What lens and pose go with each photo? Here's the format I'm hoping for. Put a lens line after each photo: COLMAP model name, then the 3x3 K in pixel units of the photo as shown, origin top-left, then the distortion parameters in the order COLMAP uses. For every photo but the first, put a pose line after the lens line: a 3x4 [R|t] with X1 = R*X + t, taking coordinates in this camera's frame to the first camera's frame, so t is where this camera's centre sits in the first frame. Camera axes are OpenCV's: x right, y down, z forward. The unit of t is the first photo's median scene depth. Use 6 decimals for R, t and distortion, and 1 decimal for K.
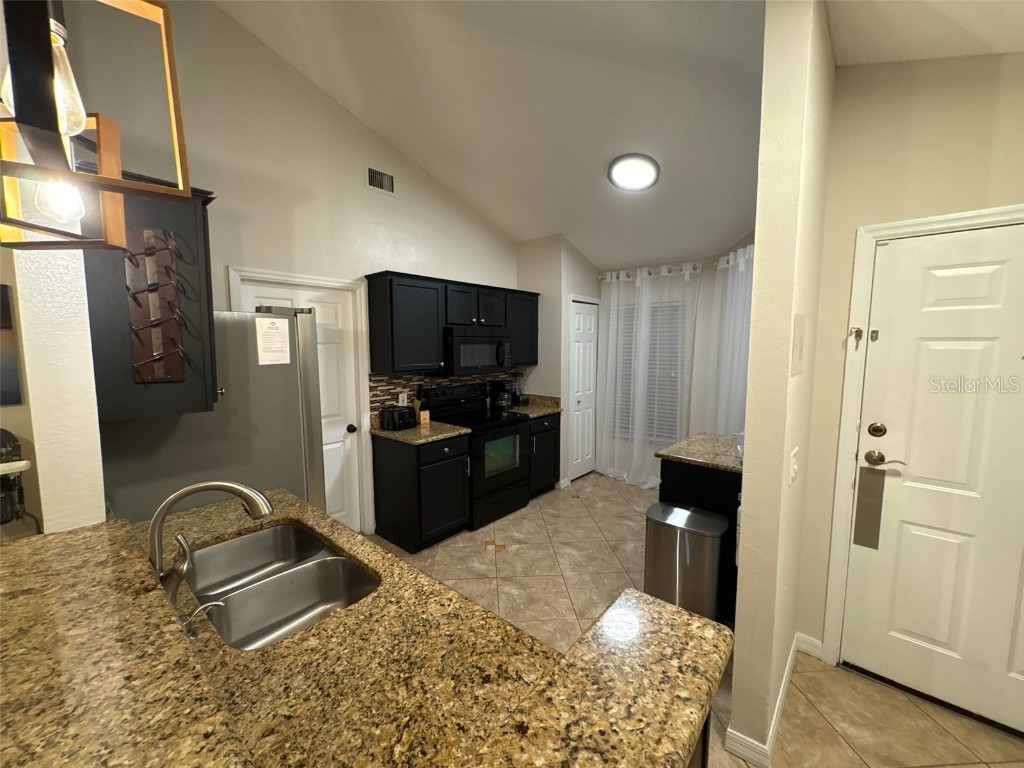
lens RADIAL K [[406.1, 0, 511.3], [0, 406.1, 380.8], [0, 0, 1]] dist [0.000189, -0.000016]
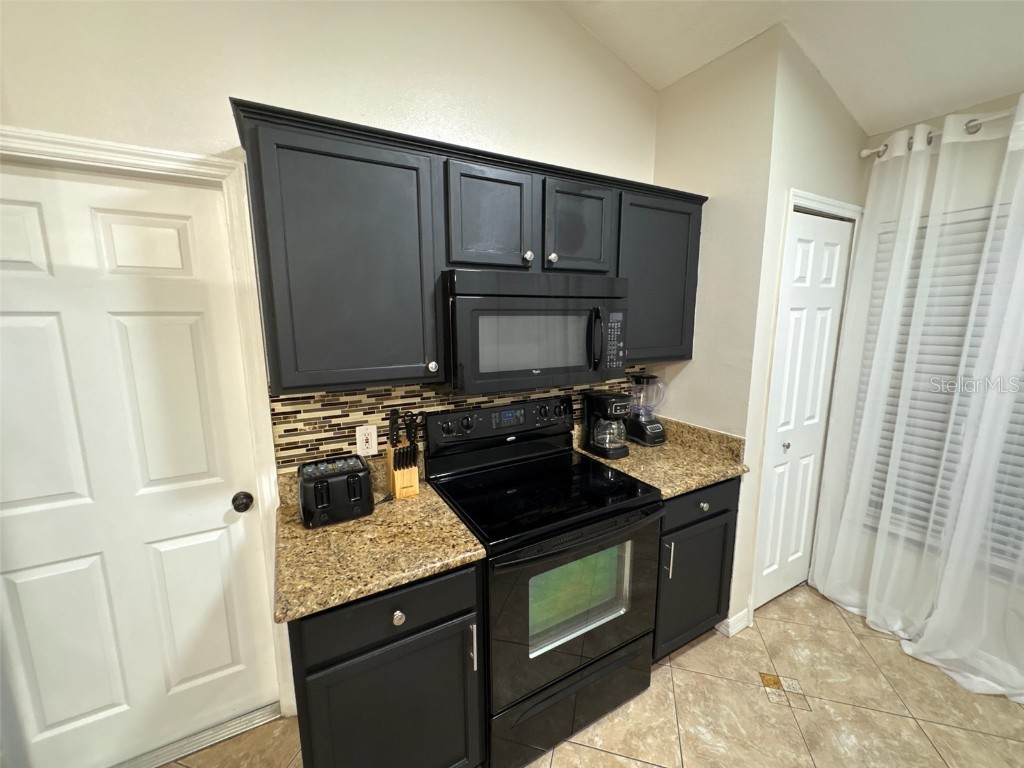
lens RADIAL K [[406.1, 0, 511.6], [0, 406.1, 381.8], [0, 0, 1]] dist [0.000189, -0.000016]
pose [[0.941219, 0.053302, -0.333565, 0.035073], [-0.028582, 0.996498, 0.078584, -0.056886], [0.336585, -0.064431, 0.939446, 0.624107]]
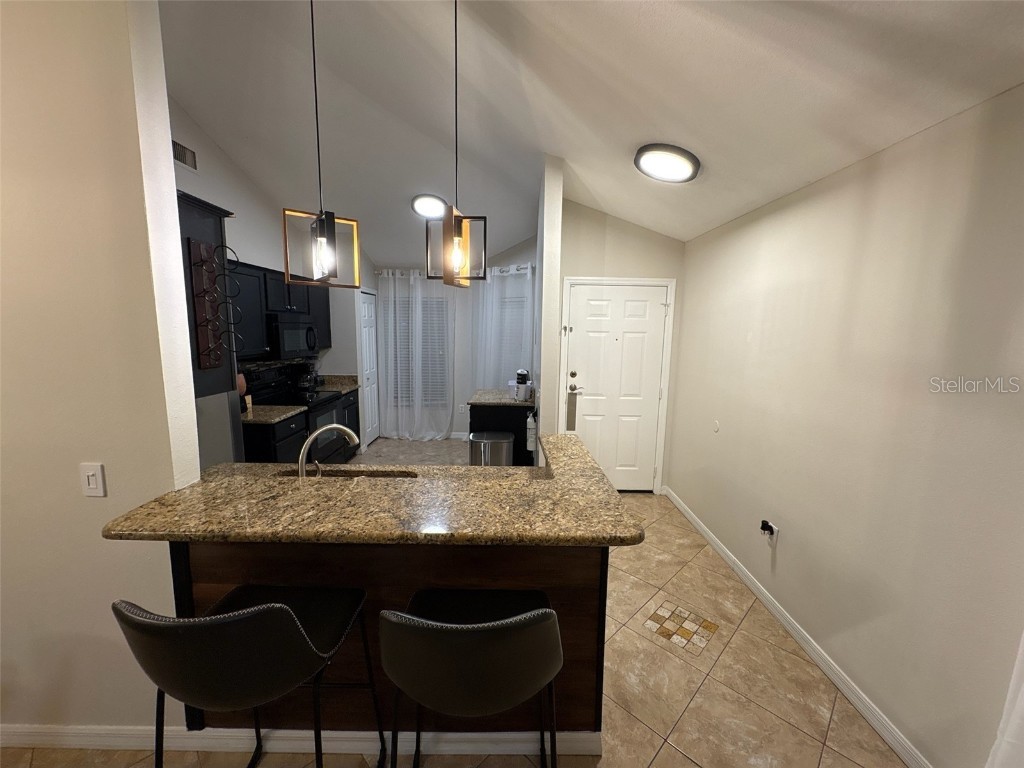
lens RADIAL K [[406.1, 0, 509.4], [0, 406.1, 379.8], [0, 0, 1]] dist [0.000189, -0.000016]
pose [[0.755298, -0.074653, 0.651116, -0.372098], [0.046045, 0.997081, 0.060906, 0.002741], [-0.653762, -0.016022, 0.756531, -0.195482]]
